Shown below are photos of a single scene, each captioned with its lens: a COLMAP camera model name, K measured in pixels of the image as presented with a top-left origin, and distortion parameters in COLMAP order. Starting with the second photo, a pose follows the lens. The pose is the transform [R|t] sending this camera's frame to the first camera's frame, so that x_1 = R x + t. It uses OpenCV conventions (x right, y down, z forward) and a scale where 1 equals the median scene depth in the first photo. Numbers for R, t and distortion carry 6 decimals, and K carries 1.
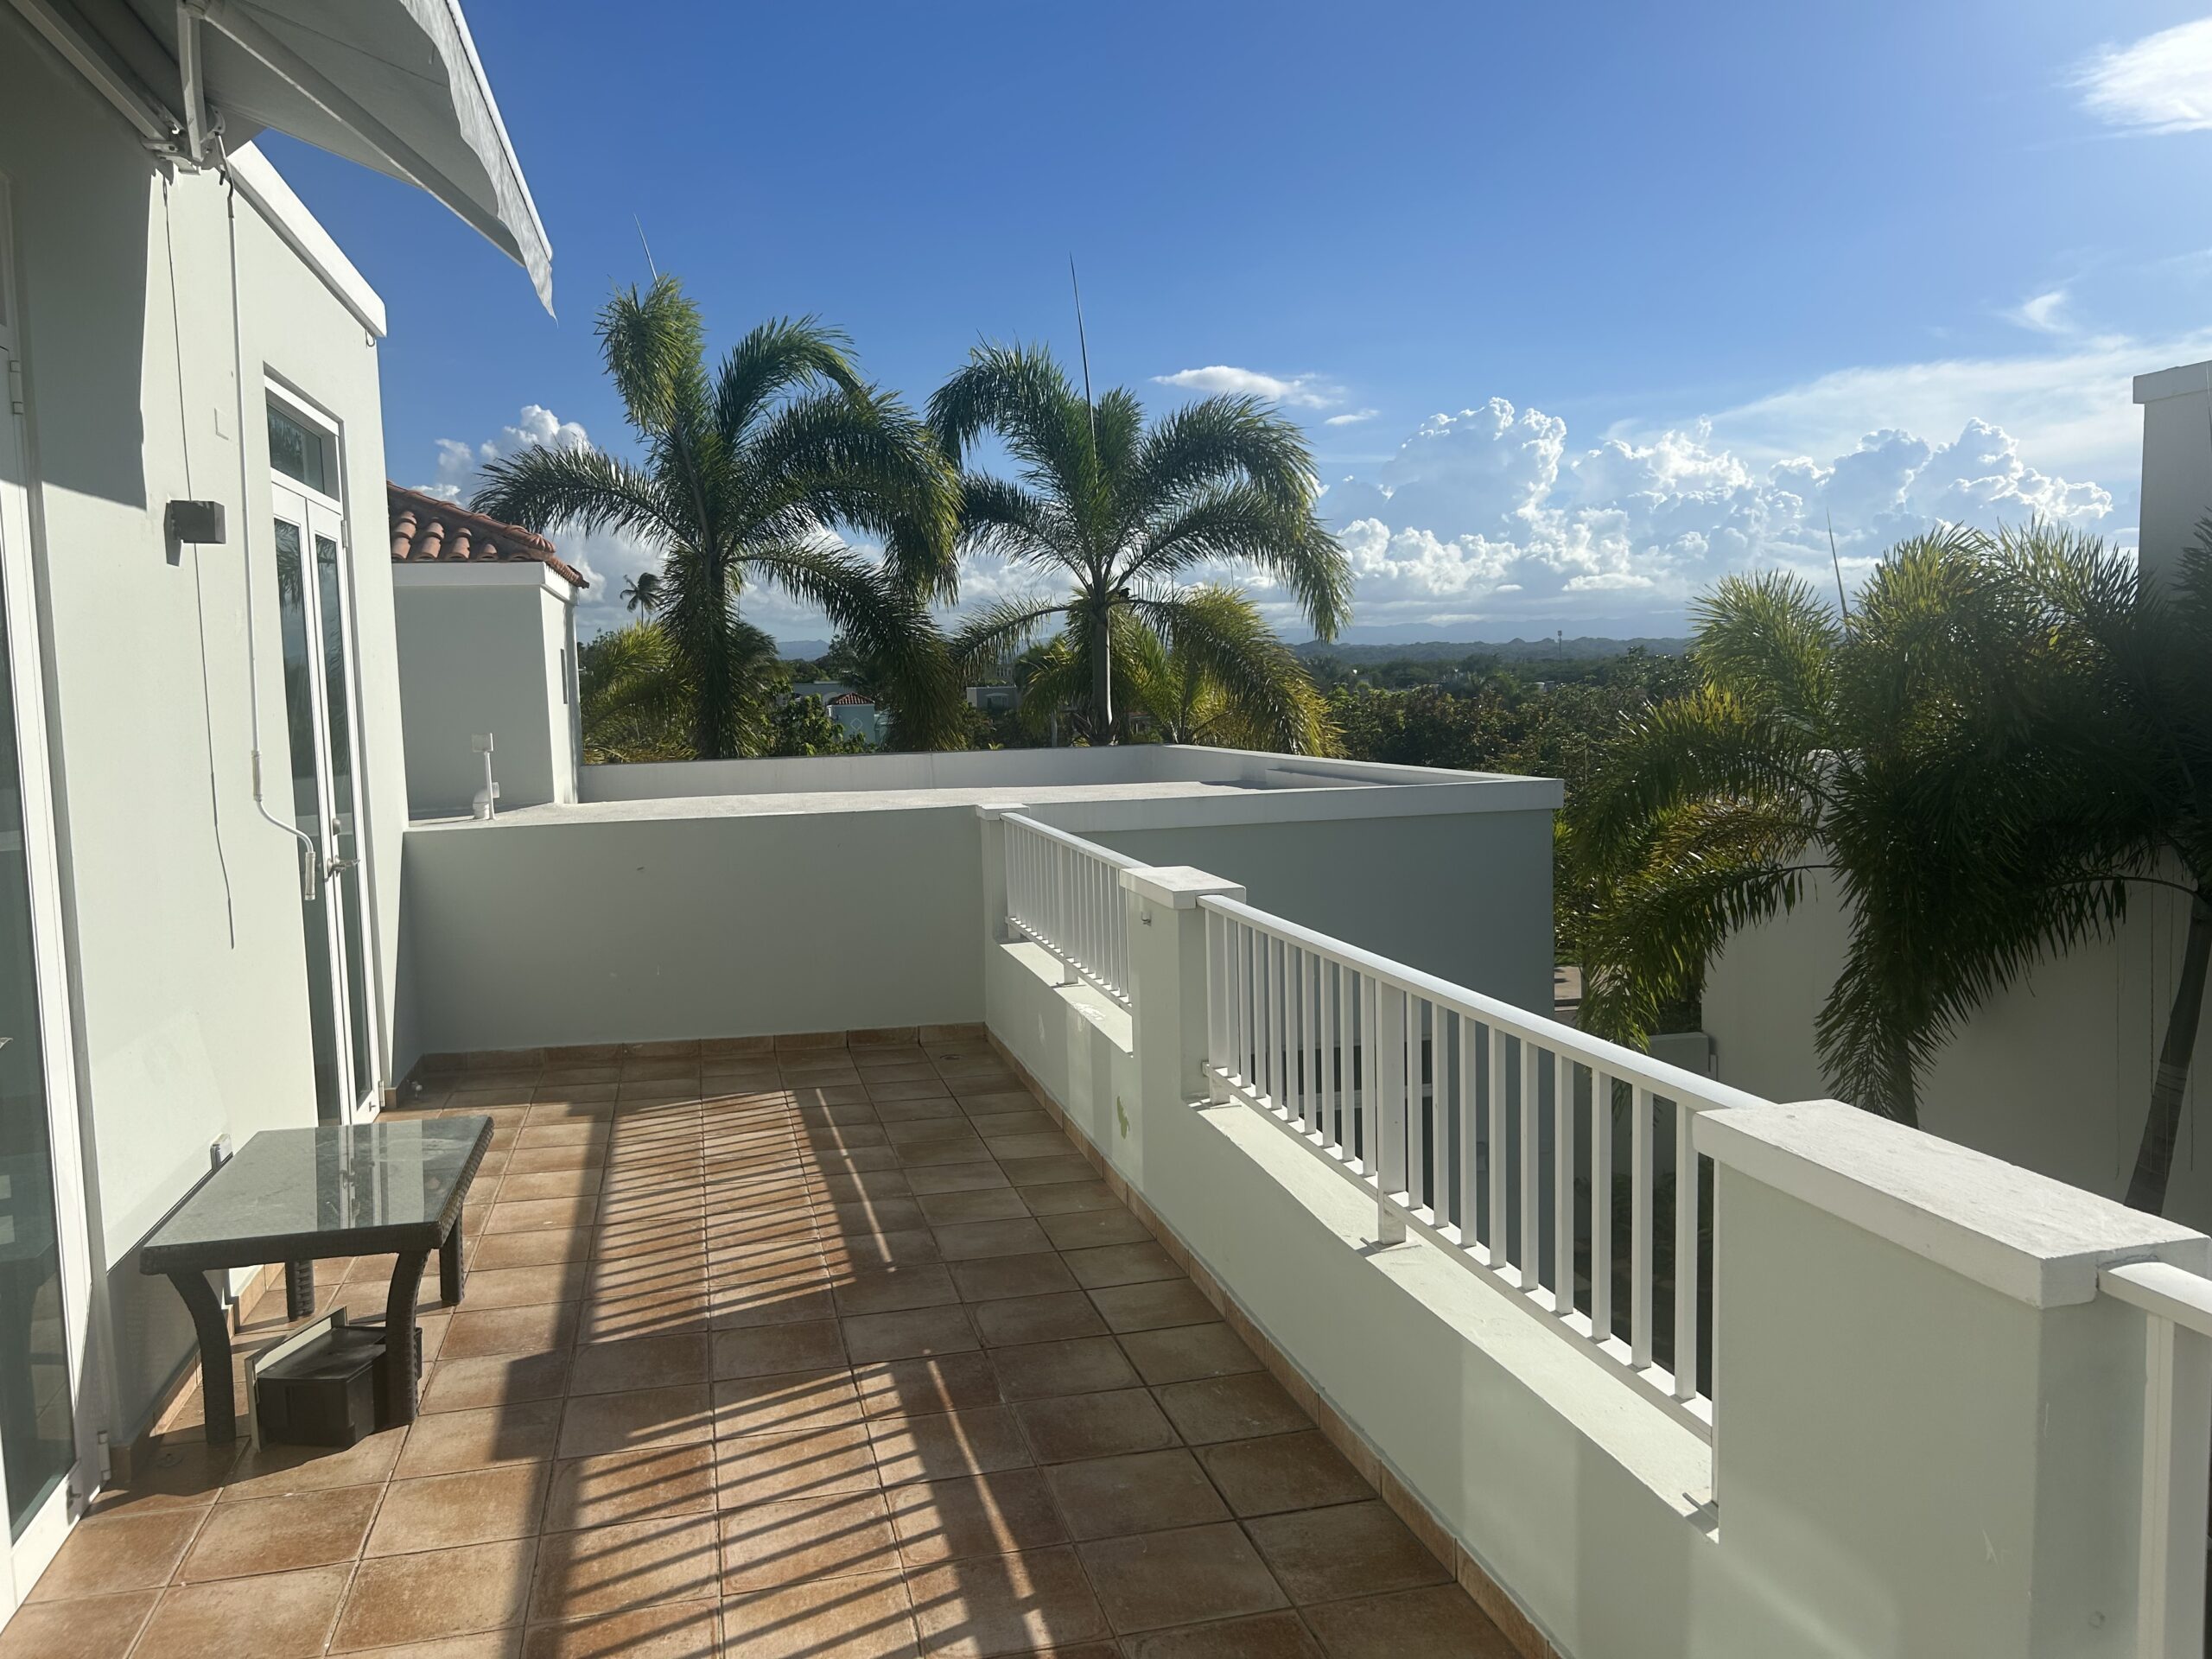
lens RADIAL K [[1684.5, 0, 1103.5], [0, 1684.5, 834.0], [0, 0, 1]] dist [0.036361, -0.037872]
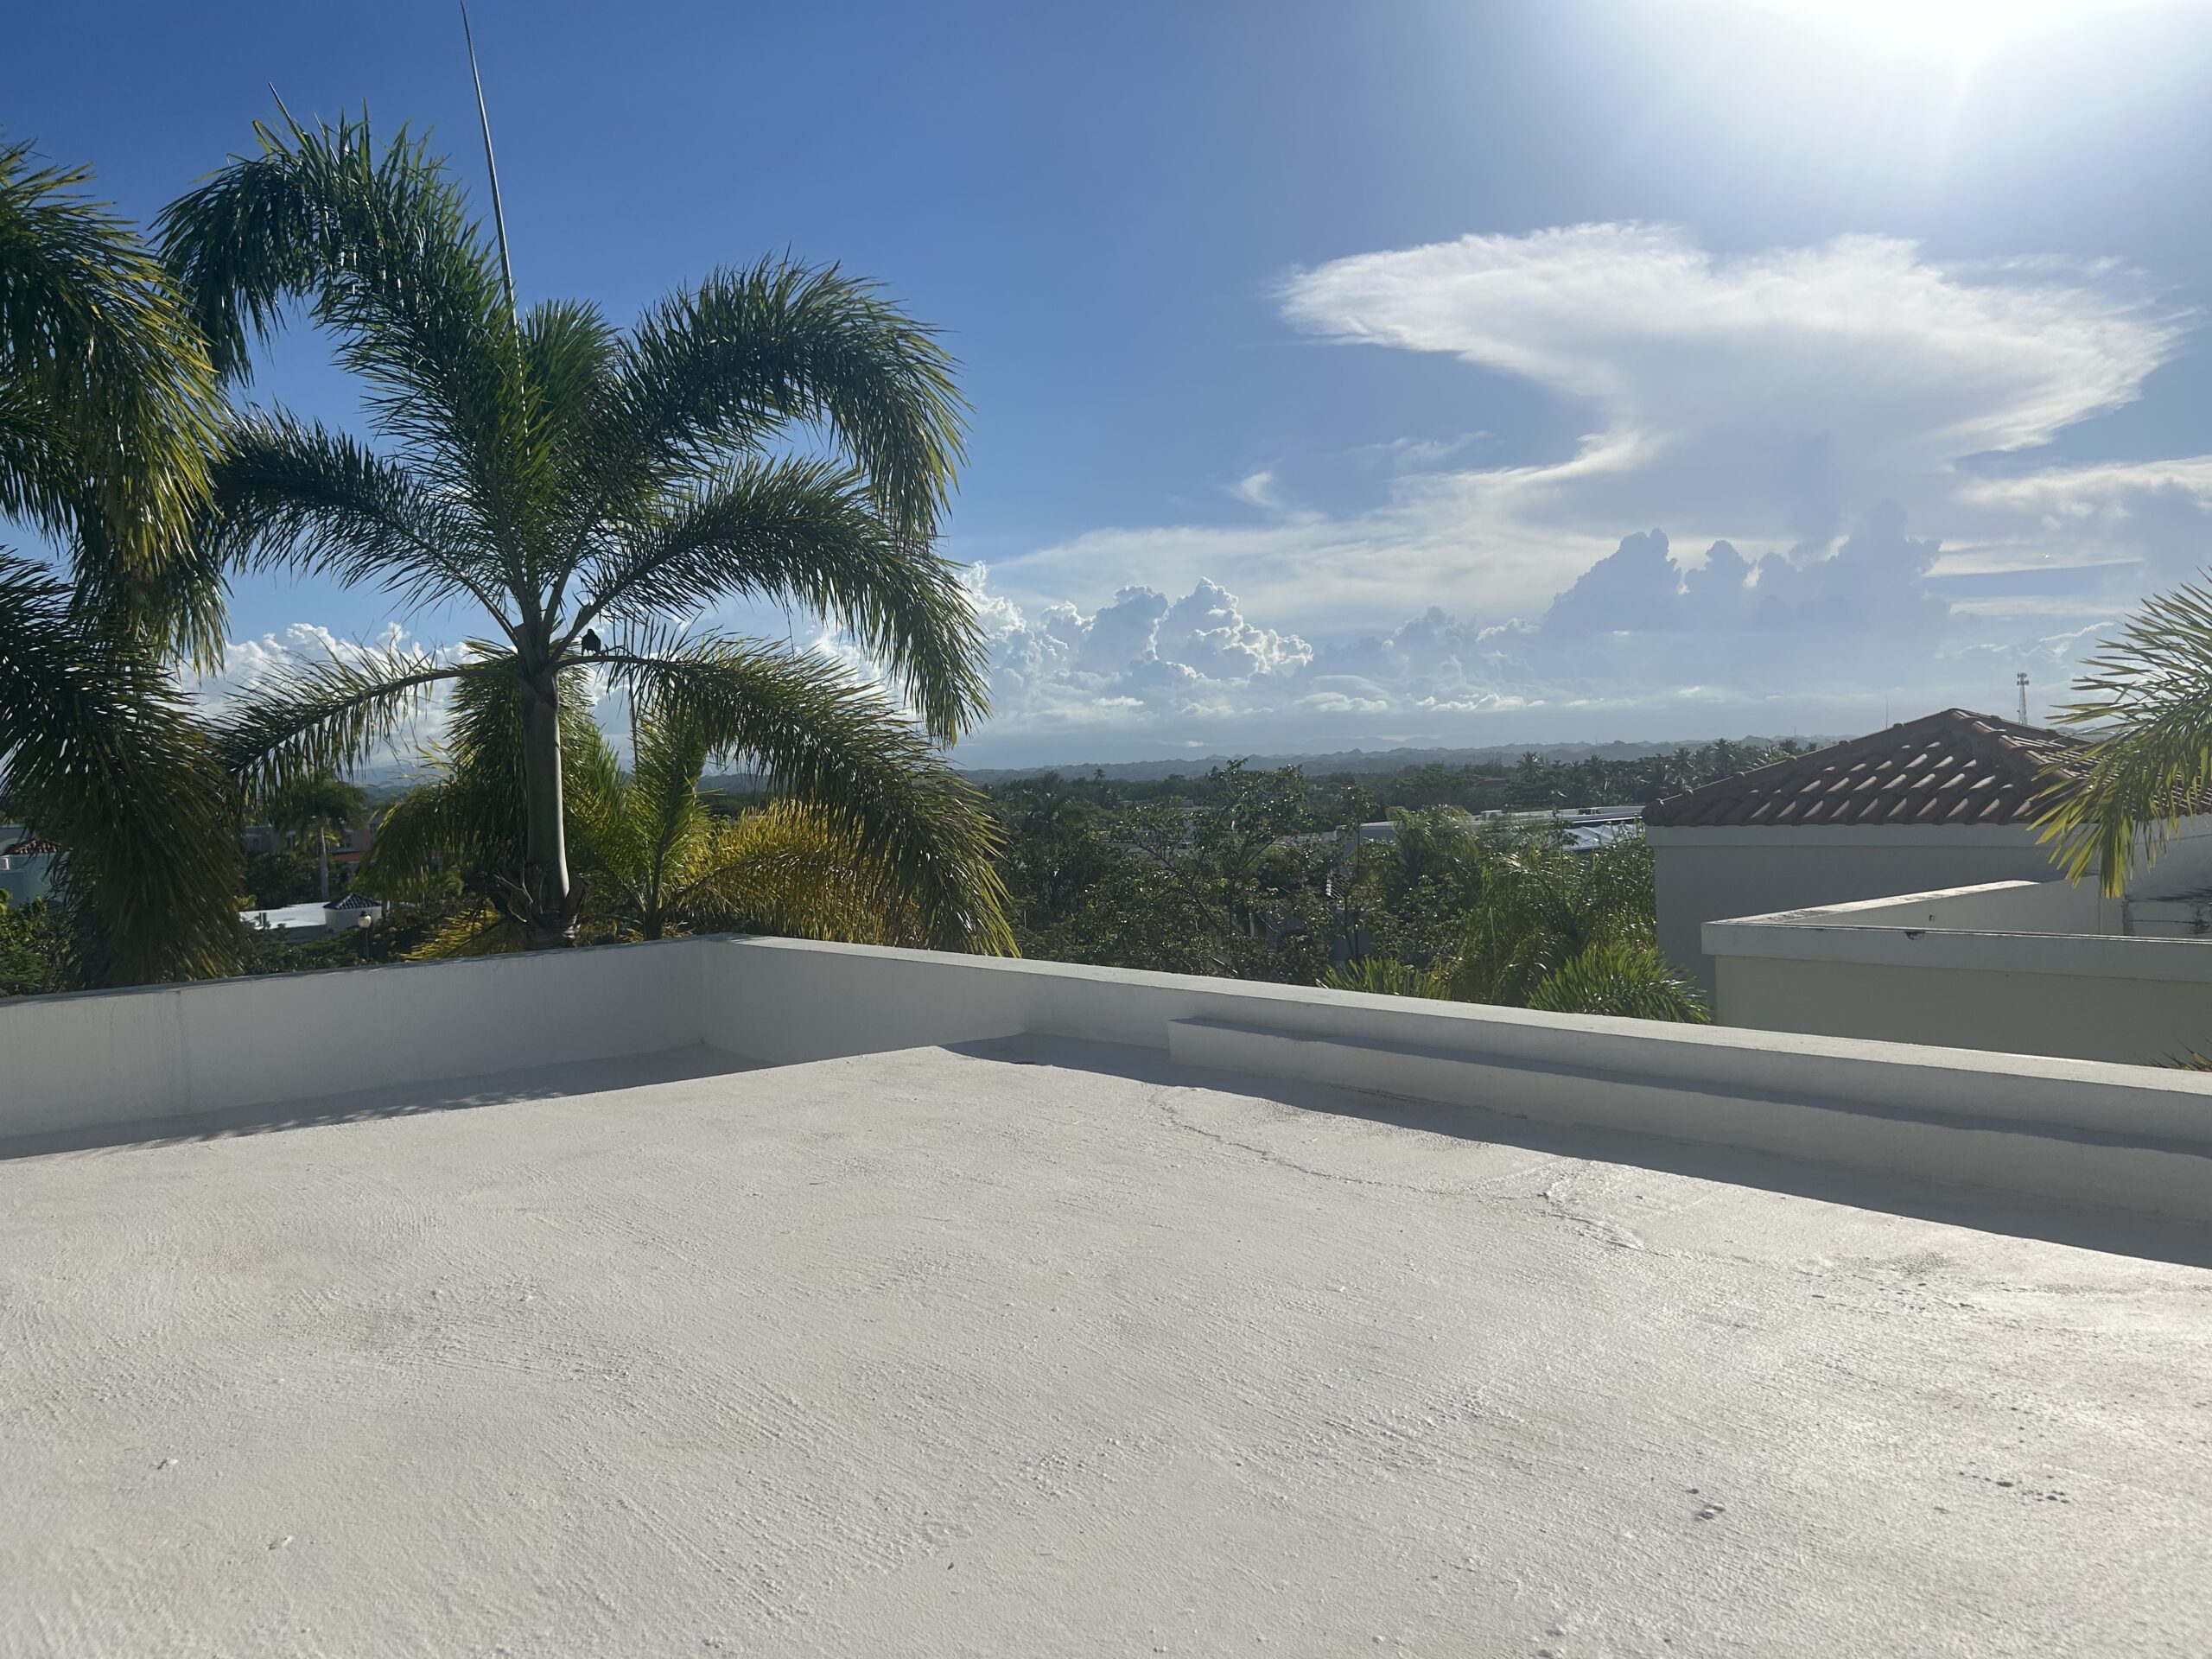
lens RADIAL K [[1684.5, 0, 1105.2], [0, 1684.5, 832.6], [0, 0, 1]] dist [0.036361, -0.037872]
pose [[0.918083, -0.020395, 0.395864, -0.044927], [0.051525, 0.996343, -0.068163, -0.036262], [-0.393026, 0.082976, 0.915776, 0.414213]]
